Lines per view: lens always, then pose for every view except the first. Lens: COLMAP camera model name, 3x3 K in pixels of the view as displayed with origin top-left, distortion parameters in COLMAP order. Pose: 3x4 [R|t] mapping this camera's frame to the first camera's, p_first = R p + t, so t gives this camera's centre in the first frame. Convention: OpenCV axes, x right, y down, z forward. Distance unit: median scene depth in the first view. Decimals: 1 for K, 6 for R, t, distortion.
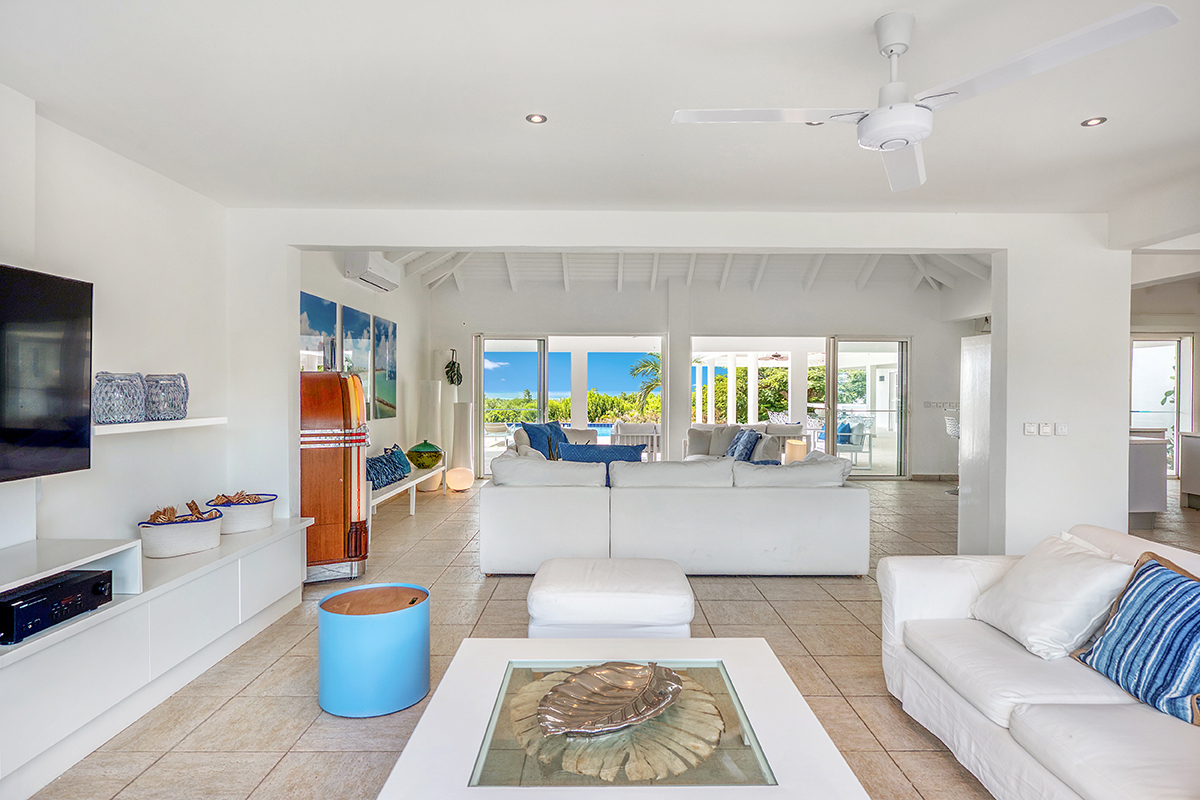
lens RADIAL K [[662.0, 0, 600.0], [0, 662.0, 400.0], [0, 0, 1]] dist [0.002319, 0.000399]
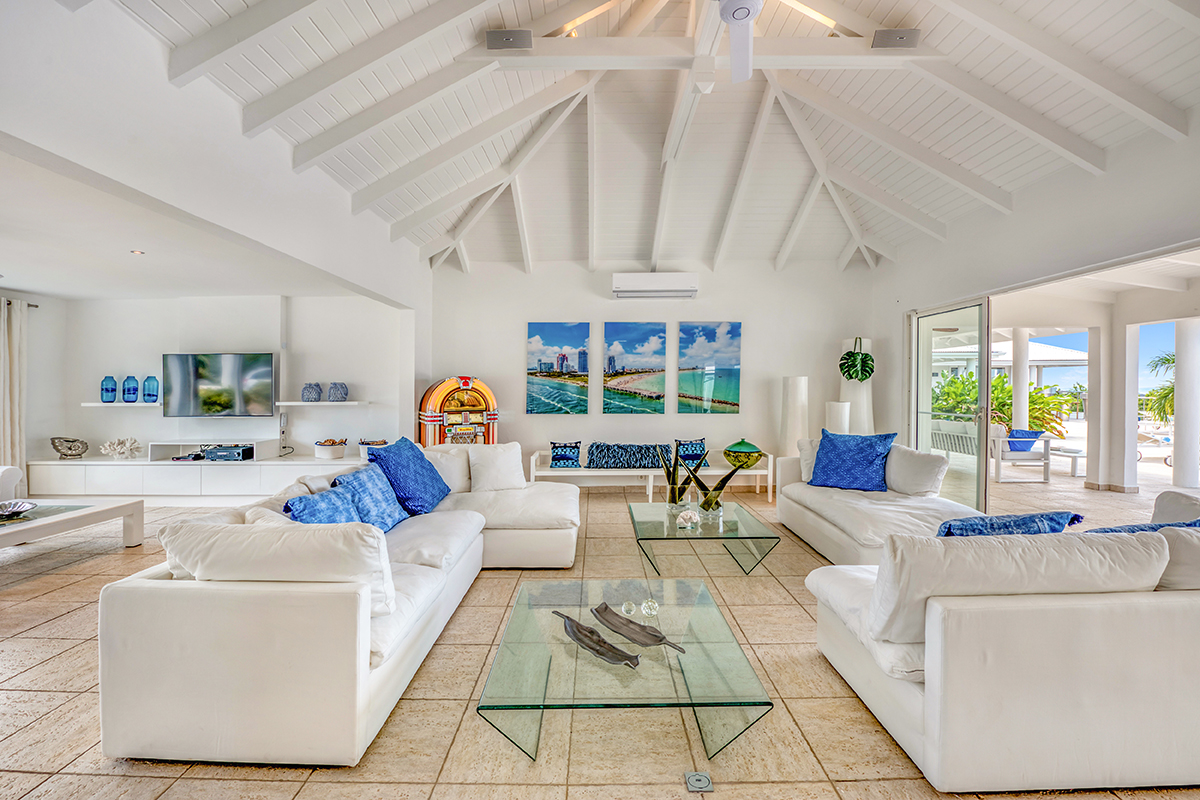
lens RADIAL K [[477.2, 0, 600.0], [0, 477.2, 400.0], [0, 0, 1]] dist [-0.012789, 0.000068]
pose [[0.002905, 0.026866, -0.999635, 0.429961], [-0.009792, 0.999592, 0.026836, -0.012878], [0.999948, 0.009711, 0.003166, 0.790125]]
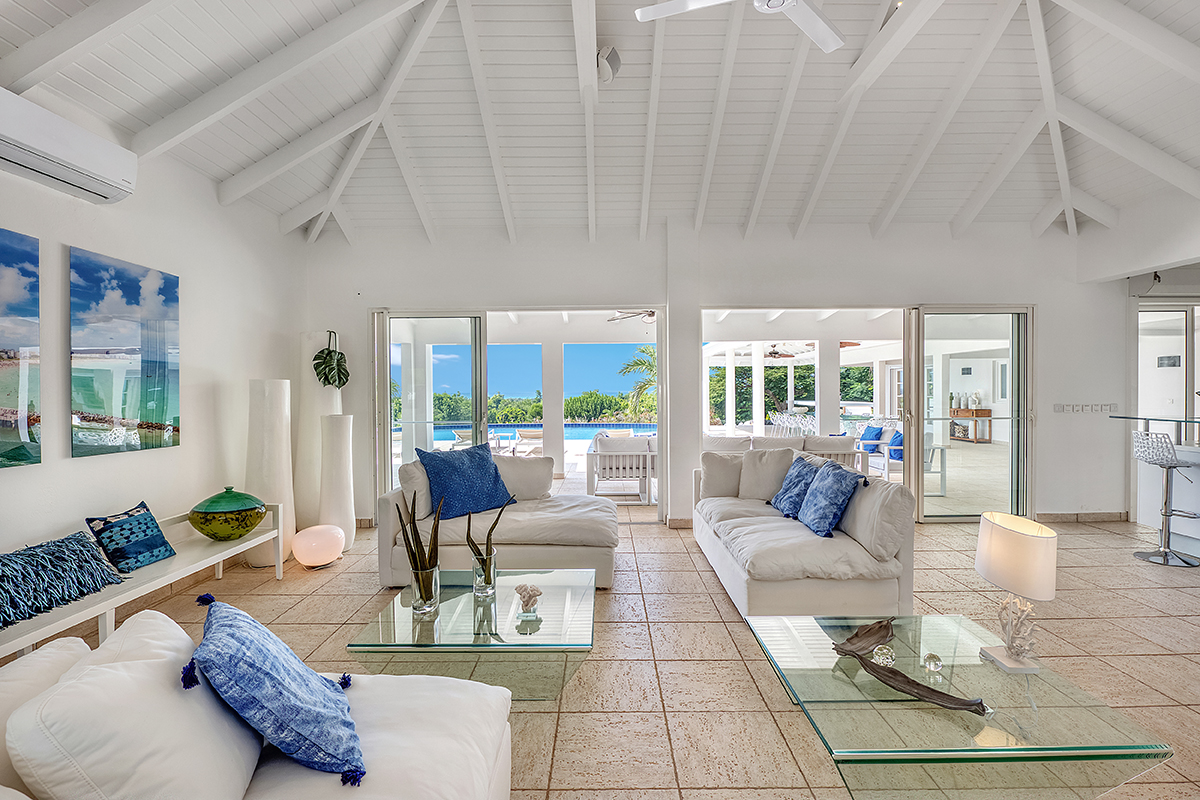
lens RADIAL K [[548.6, 0, 600.0], [0, 548.6, 400.0], [0, 0, 1]] dist [-0.022556, 0.000033]
pose [[0.999932, -0.011567, -0.001603, 0.043630], [0.011567, 0.999933, 0.000018, -0.007830], [0.001603, -0.000036, 0.999999, 0.554002]]
